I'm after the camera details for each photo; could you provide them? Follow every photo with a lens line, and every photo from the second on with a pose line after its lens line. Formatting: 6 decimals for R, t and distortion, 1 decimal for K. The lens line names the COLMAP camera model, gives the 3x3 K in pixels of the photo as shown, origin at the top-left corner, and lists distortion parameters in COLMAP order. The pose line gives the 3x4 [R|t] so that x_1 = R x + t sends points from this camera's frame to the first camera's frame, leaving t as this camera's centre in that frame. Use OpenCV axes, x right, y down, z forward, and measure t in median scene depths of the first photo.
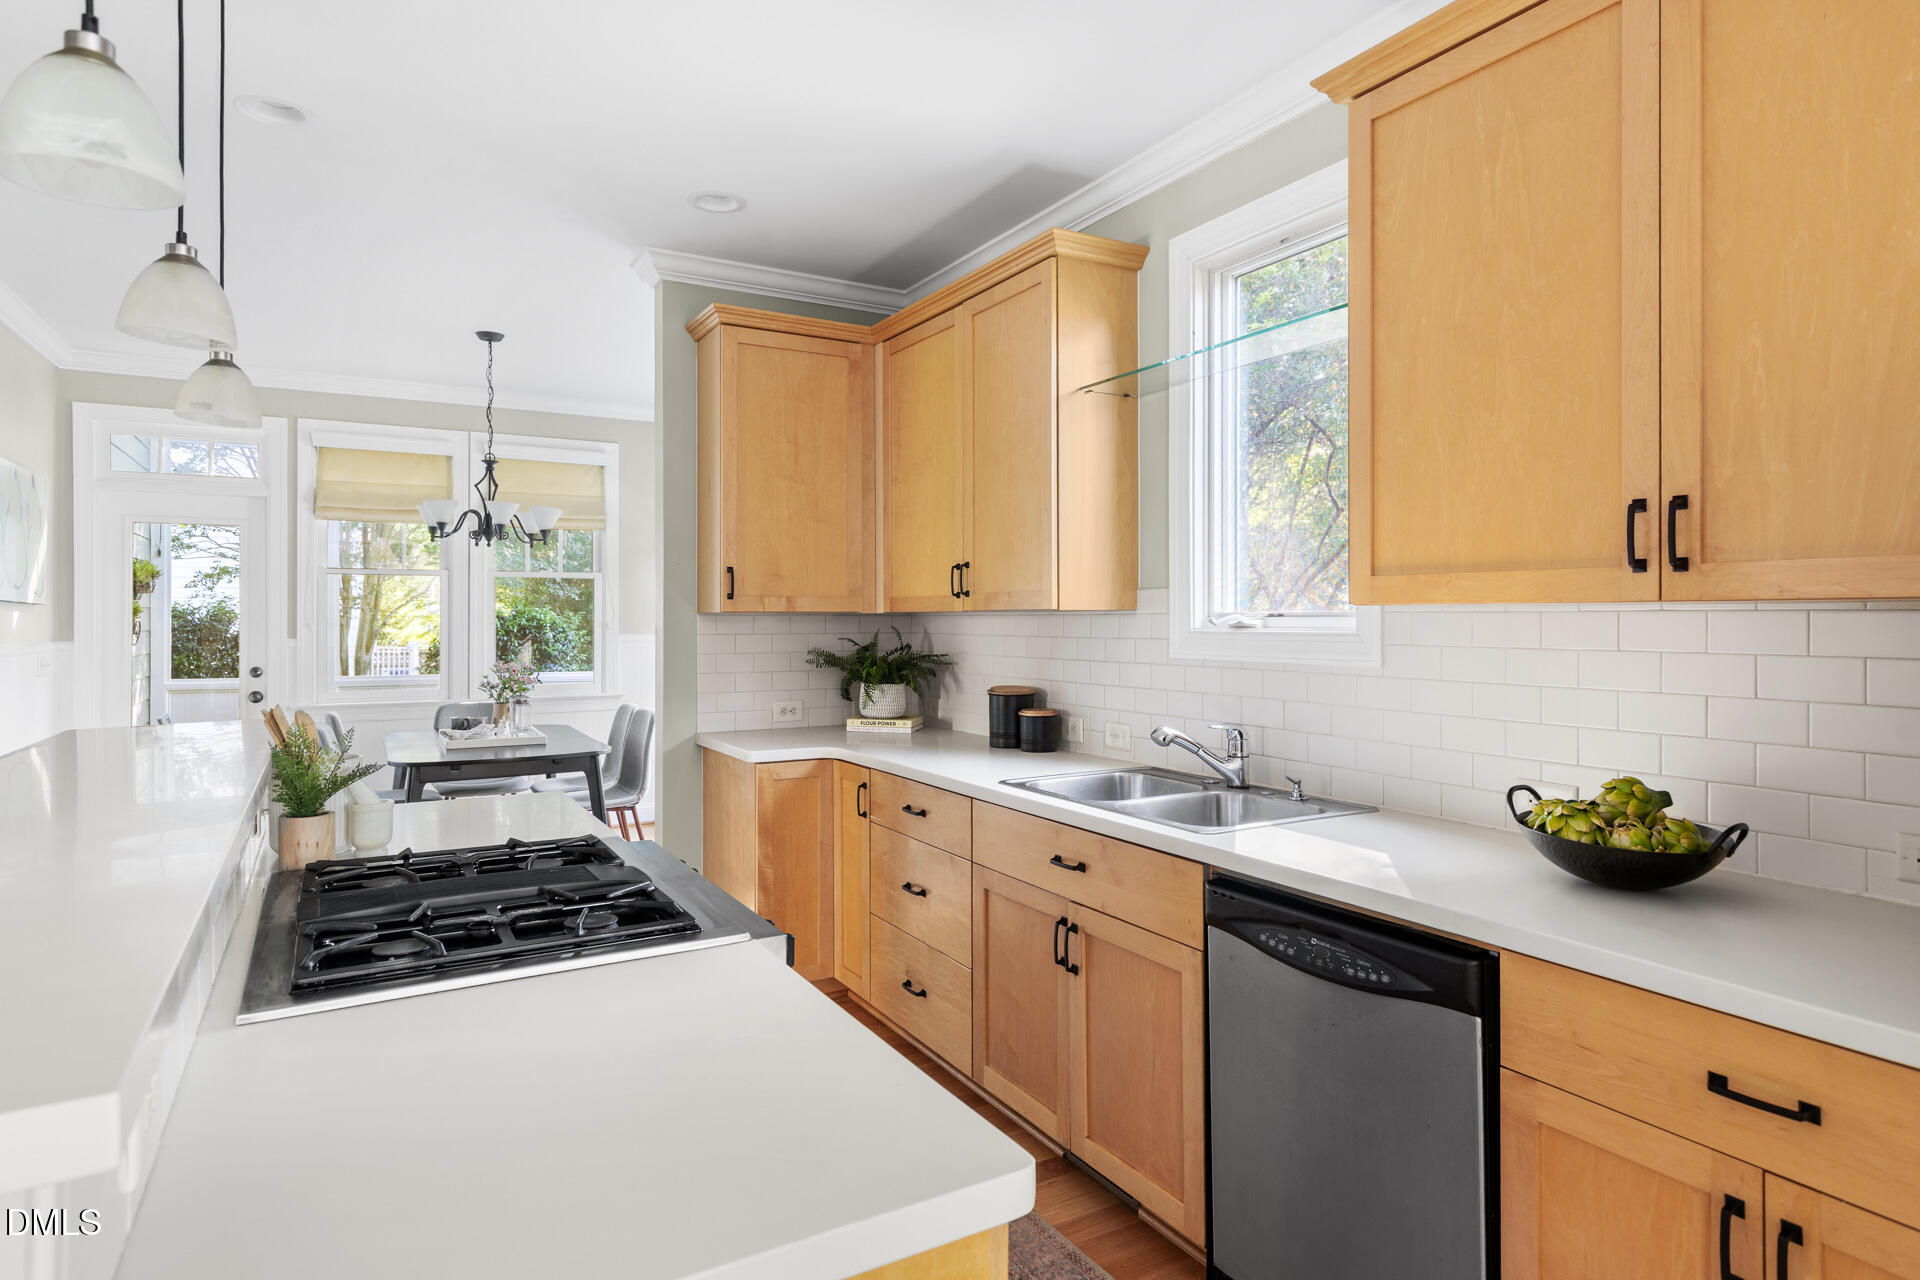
lens RADIAL K [[1052.6, 0, 964.0], [0, 1052.6, 612.8], [0, 0, 1]] dist [0.005950, -0.000808]
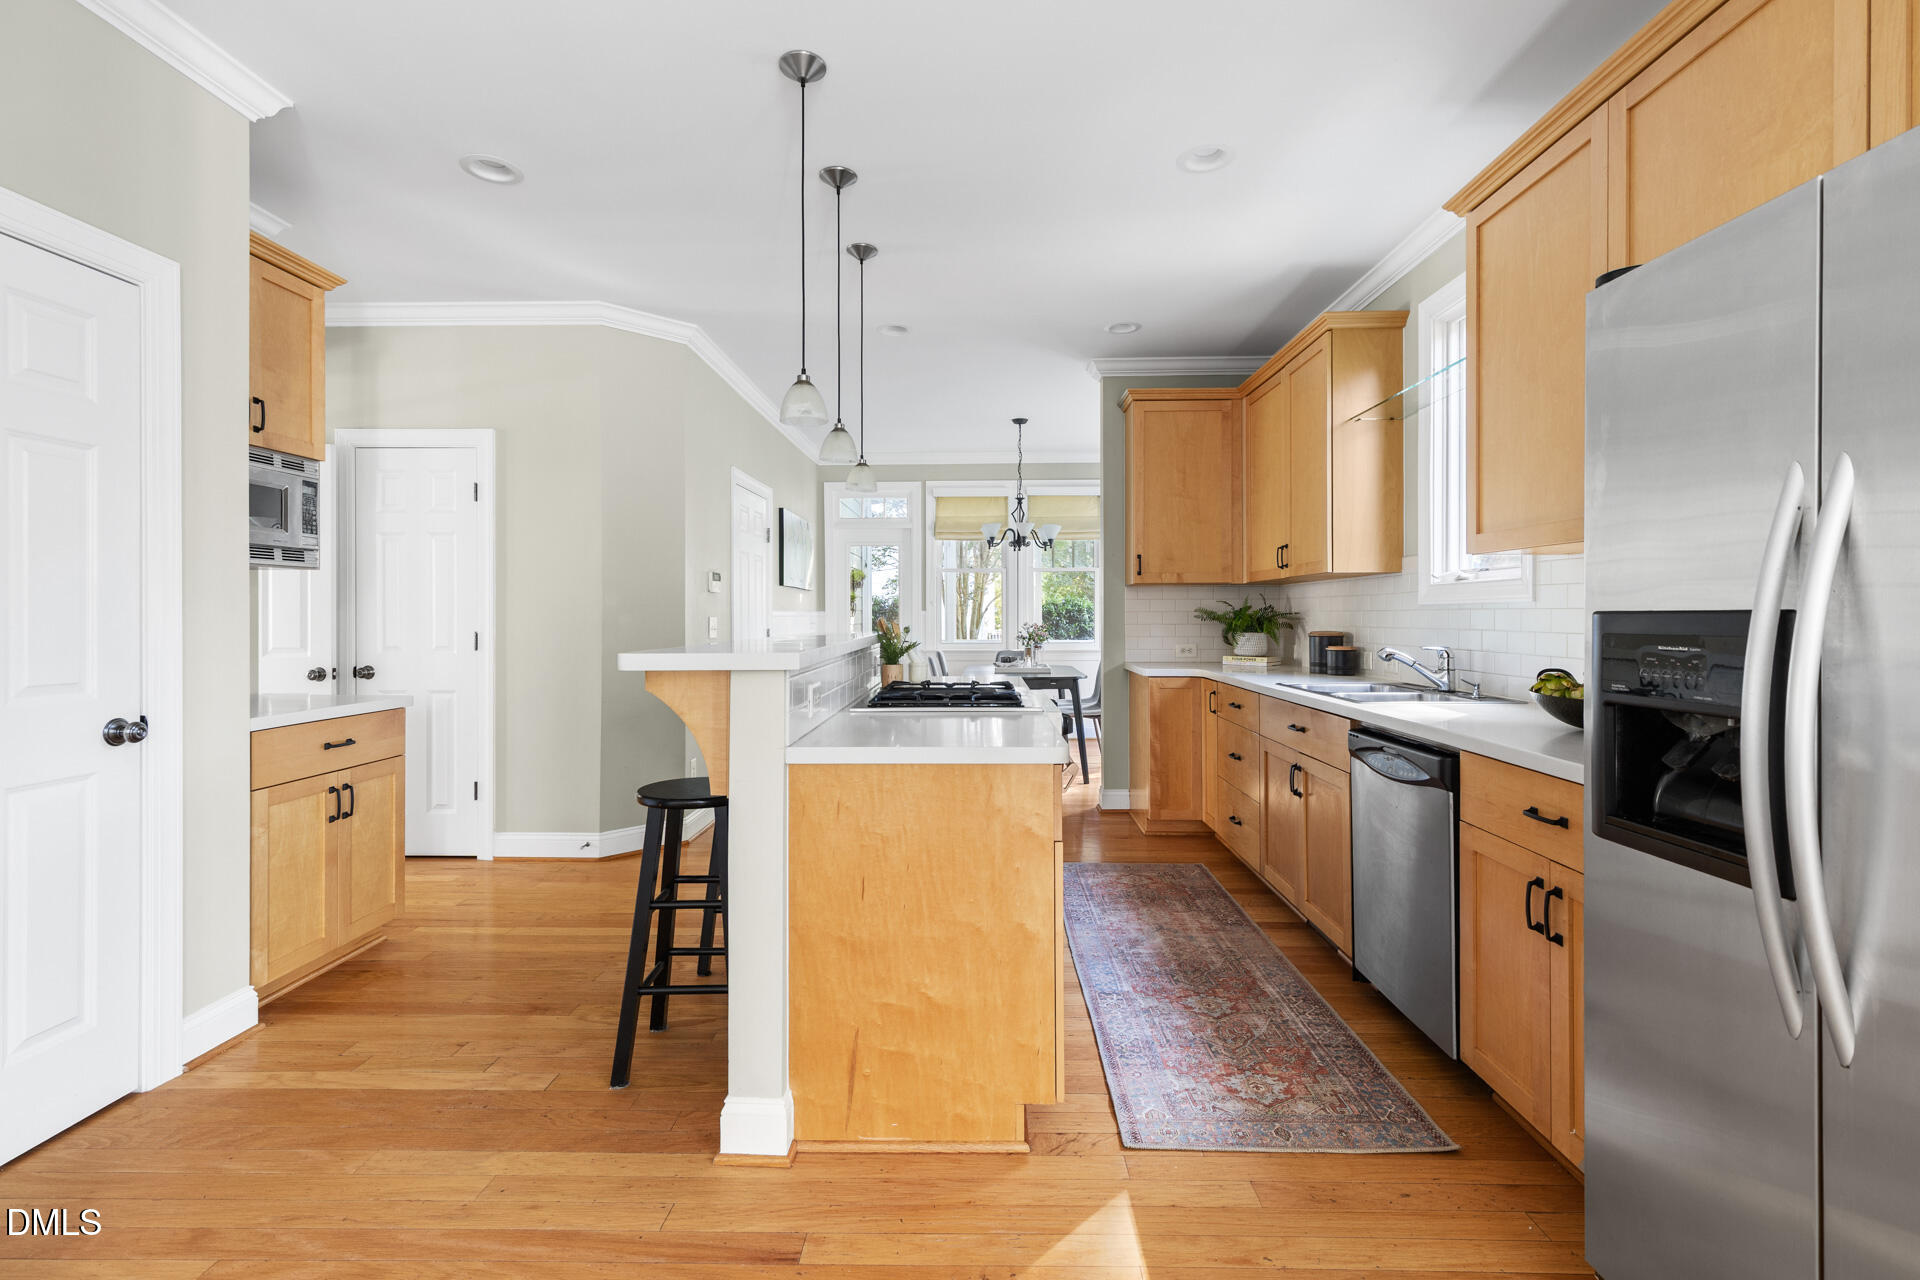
lens RADIAL K [[860.4, 0, 970.3], [0, 860.4, 618.2], [0, 0, 1]] dist [-0.000964, -0.000065]
pose [[0.855422, 0.000280, -0.517931, 0.220896], [0.004566, 0.999957, 0.008082, 0.038647], [0.517911, -0.009278, 0.855384, -0.225088]]
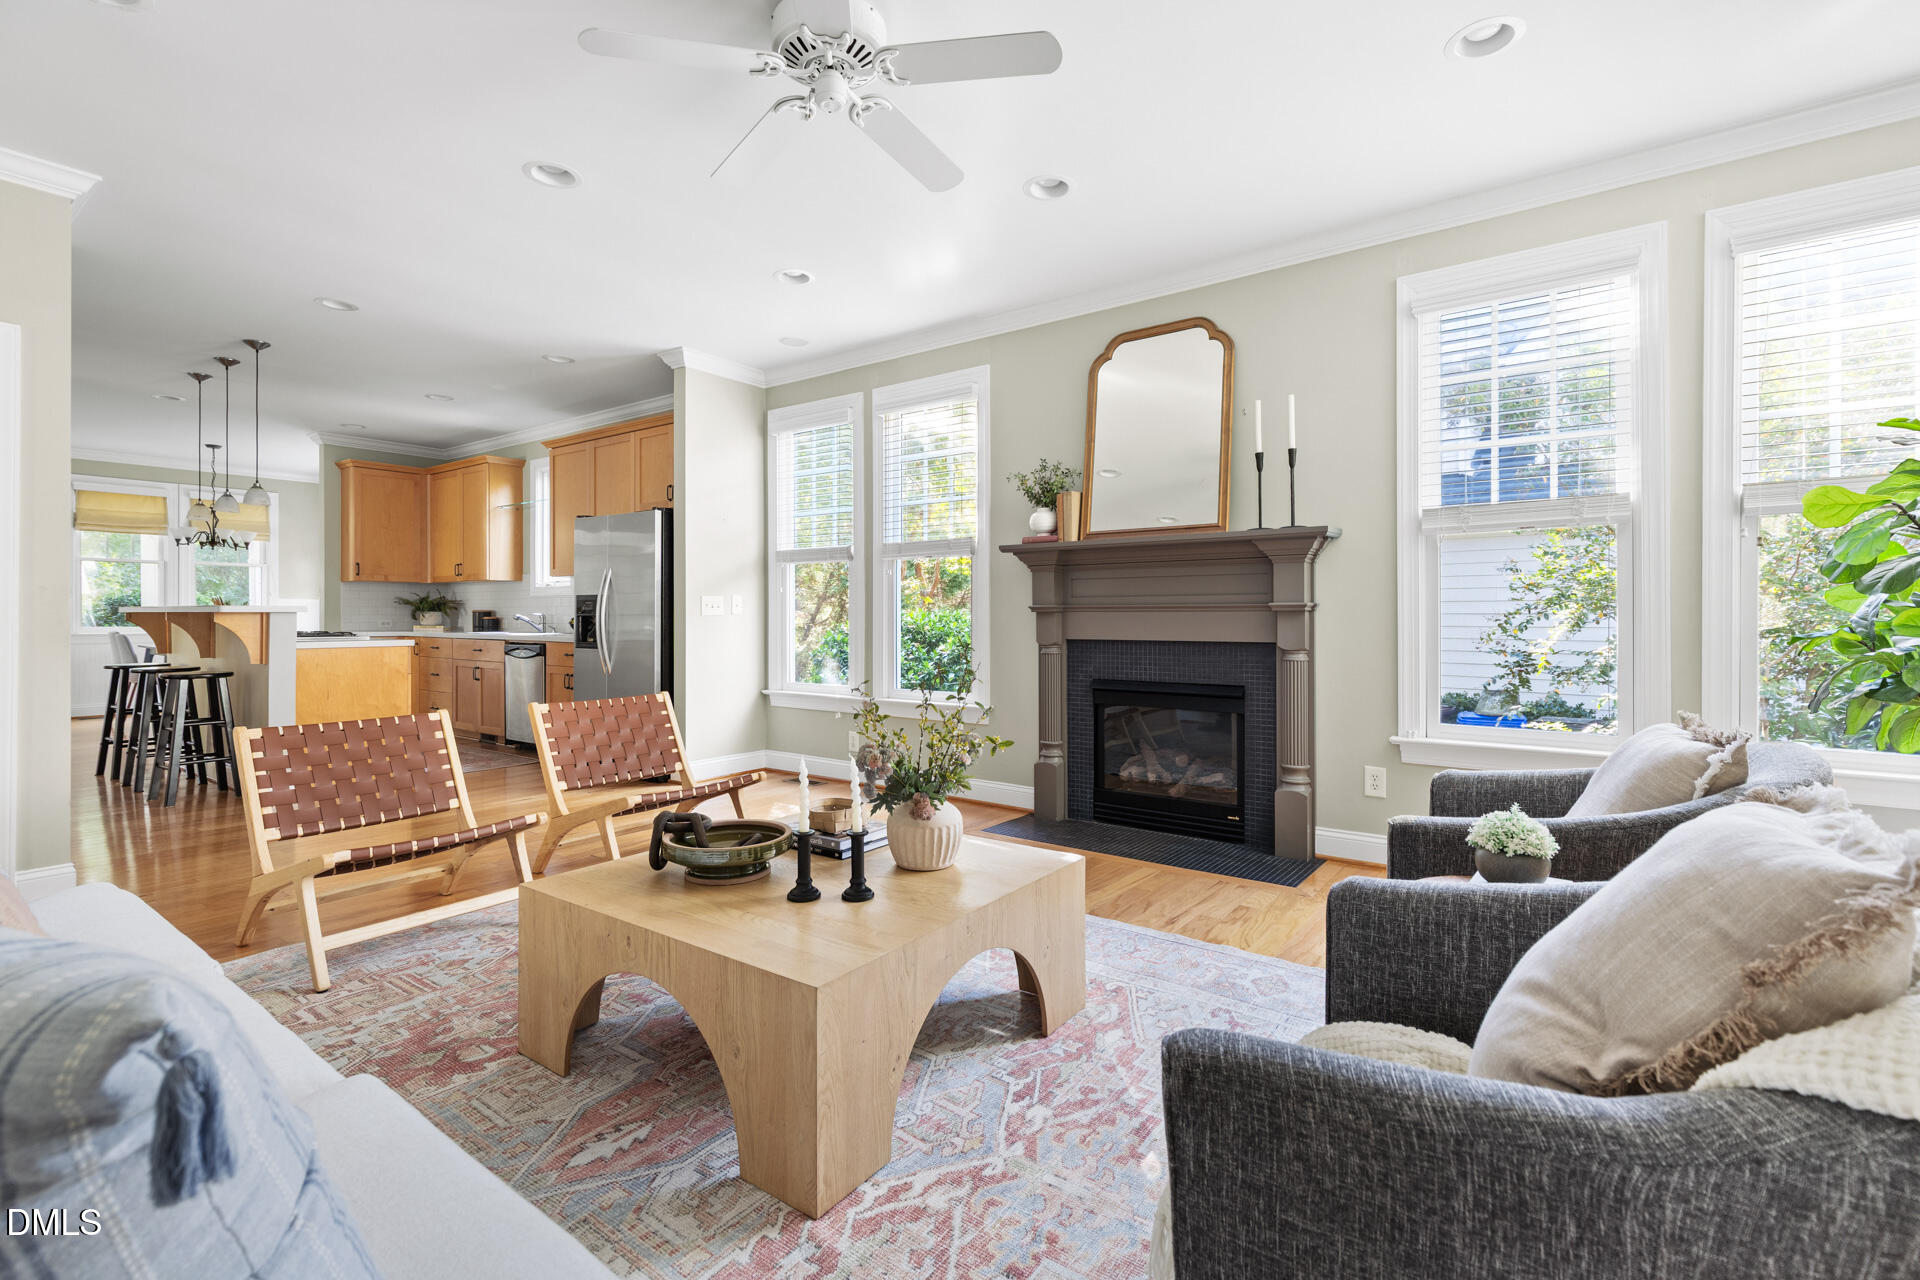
lens RADIAL K [[870.2, 0, 961.7], [0, 870.2, 614.6], [0, 0, 1]] dist [0.009701, 0.000047]
pose [[0.920349, 0.002326, 0.391090, 0.285115], [-0.004529, 0.999979, 0.004708, 0.062885], [-0.391071, -0.006104, 0.920340, -1.460453]]
